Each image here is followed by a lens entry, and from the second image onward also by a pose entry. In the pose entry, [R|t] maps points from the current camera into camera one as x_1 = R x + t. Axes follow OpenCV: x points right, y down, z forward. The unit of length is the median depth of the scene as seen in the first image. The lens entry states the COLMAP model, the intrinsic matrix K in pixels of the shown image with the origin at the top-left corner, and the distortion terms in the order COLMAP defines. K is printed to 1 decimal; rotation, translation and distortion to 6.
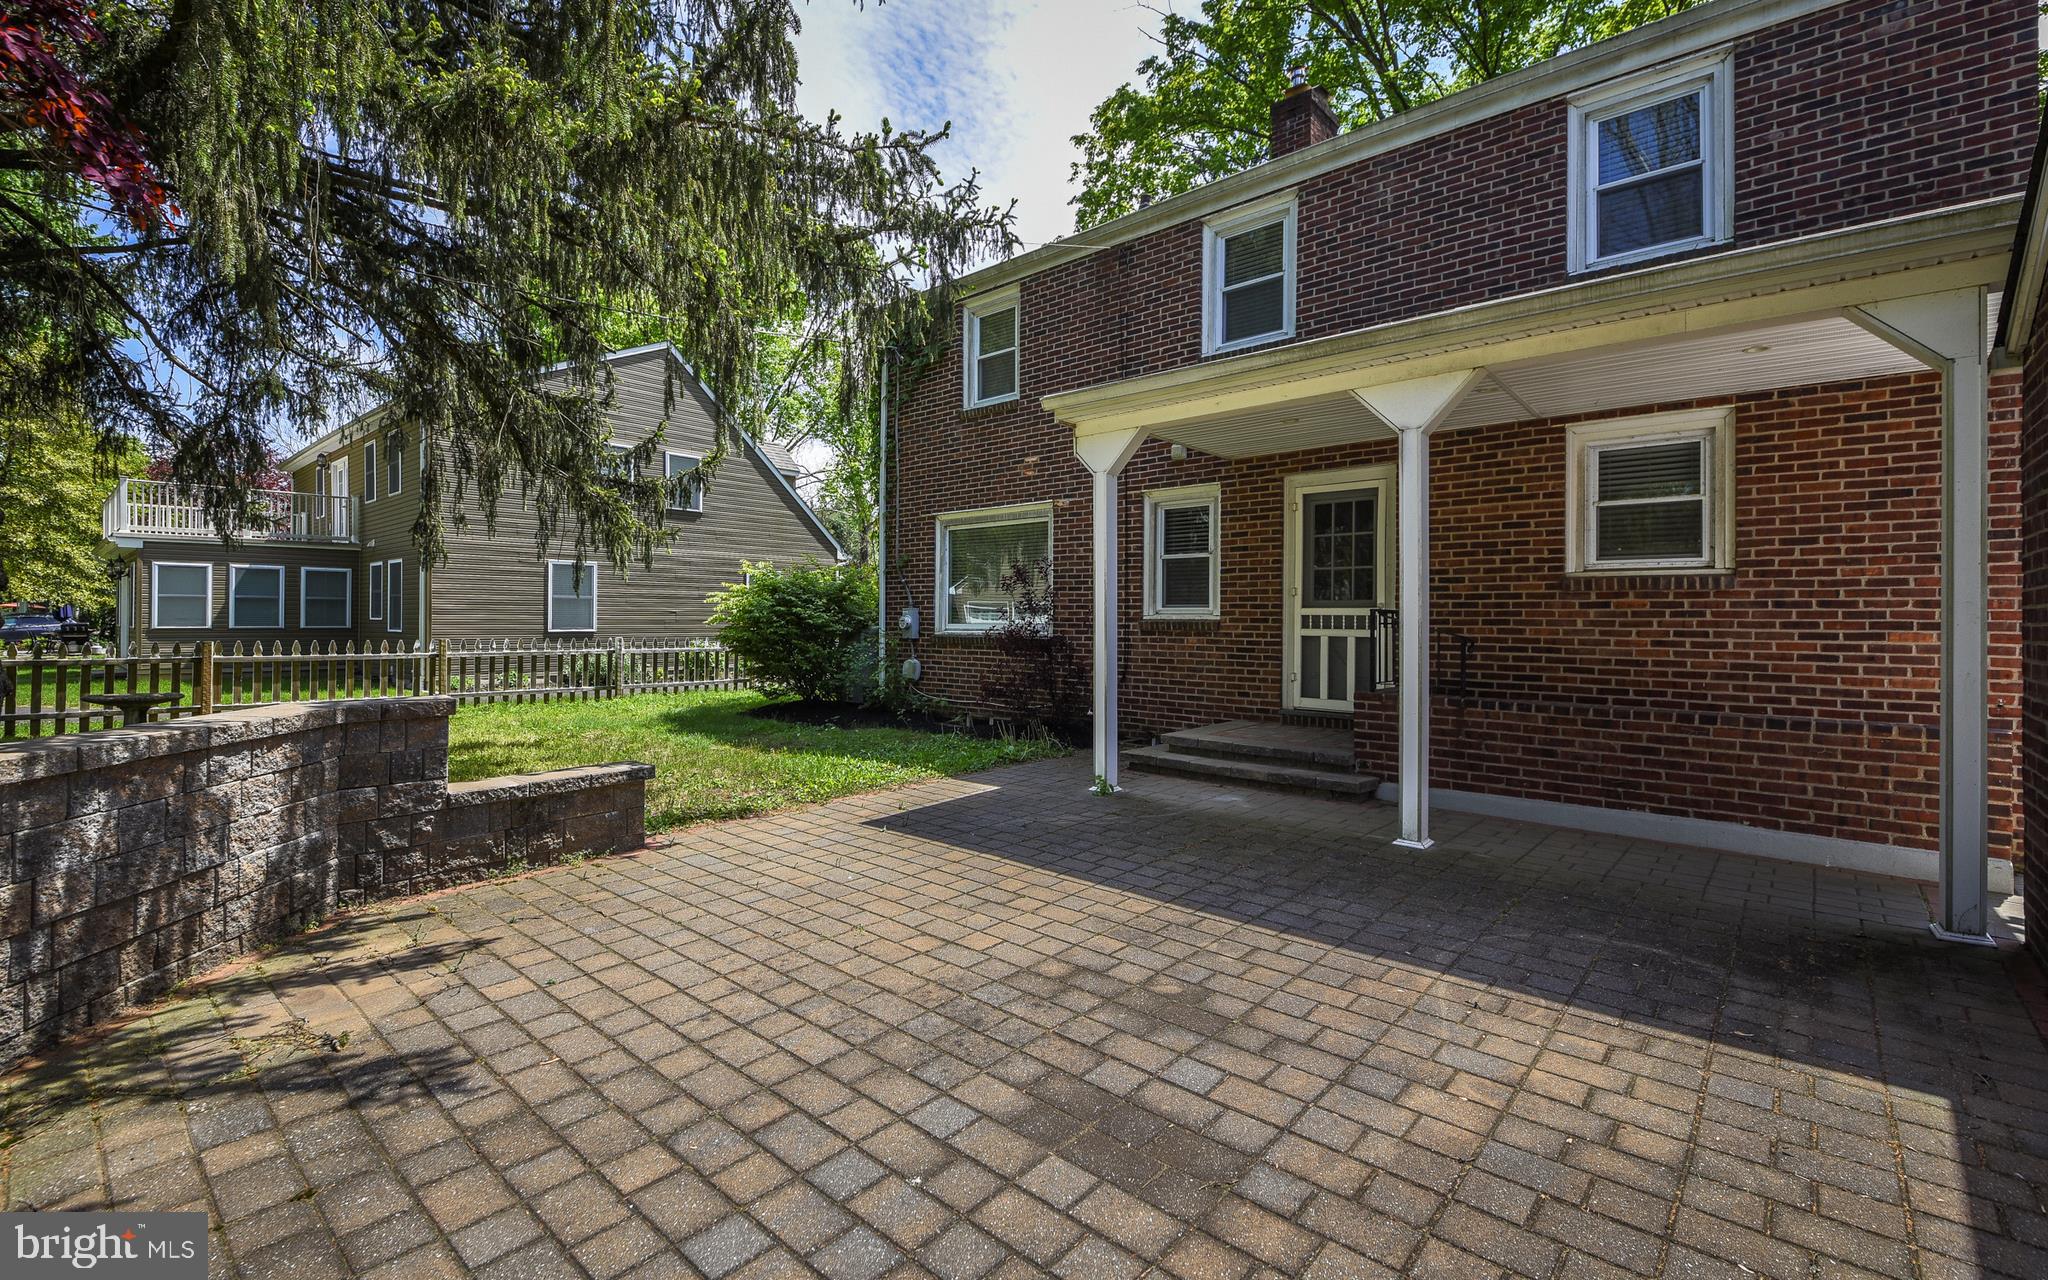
lens RADIAL K [[876.6, 0, 1023.6], [0, 876.6, 616.9], [0, 0, 1]] dist [0.040444, 0.000486]
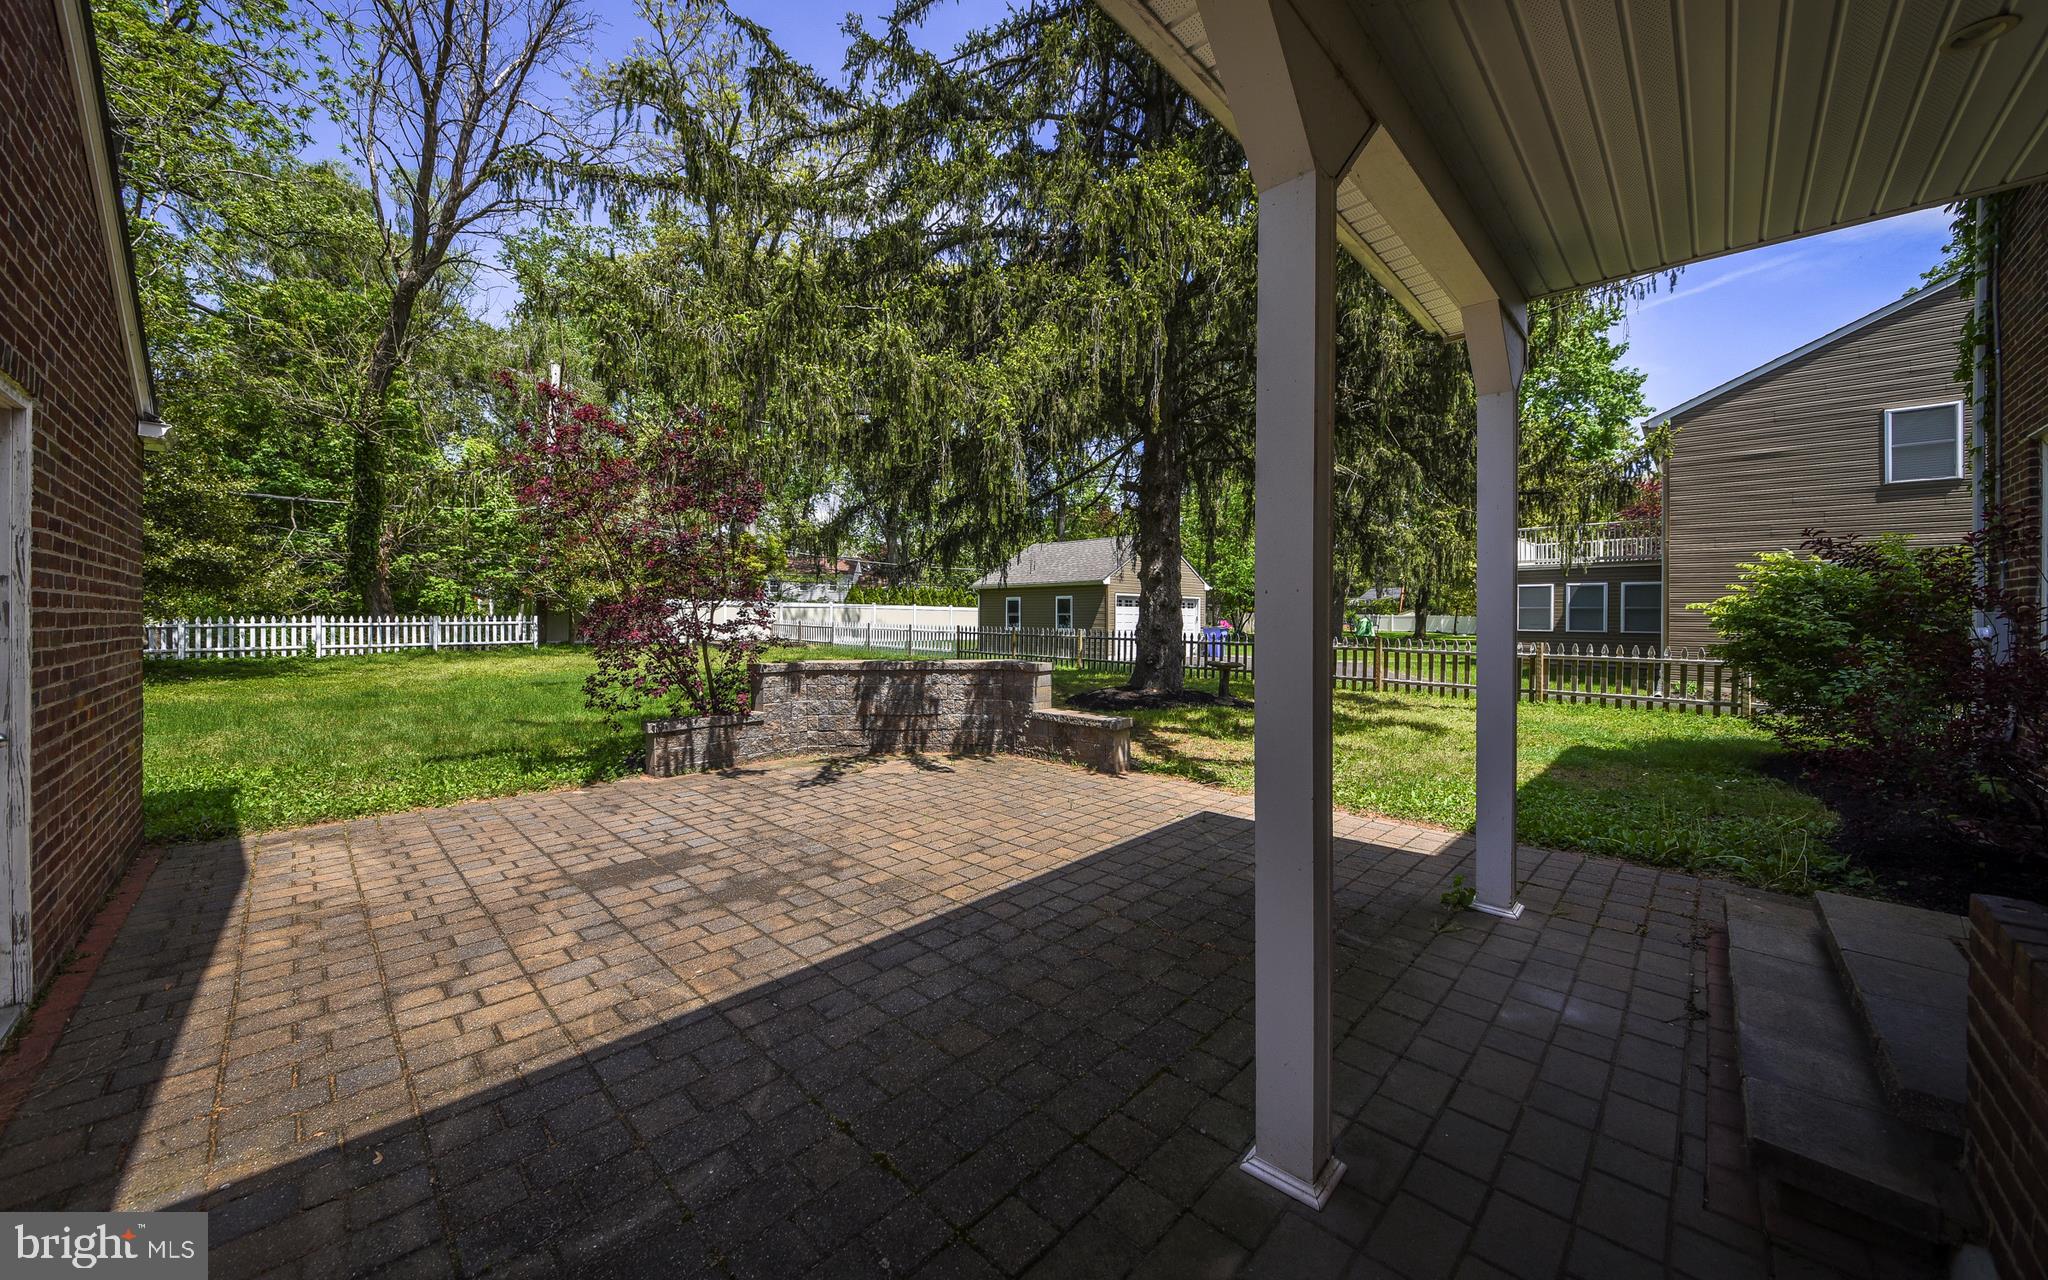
lens RADIAL K [[712.7, 0, 1028.9], [0, 712.7, 615.3], [0, 0, 1]] dist [0.012991, -0.000152]
pose [[-0.050707, -0.008564, -0.998677, 1.310410], [-0.003969, 0.999957, -0.008373, -0.003707], [0.998706, 0.003539, -0.050739, 1.484950]]
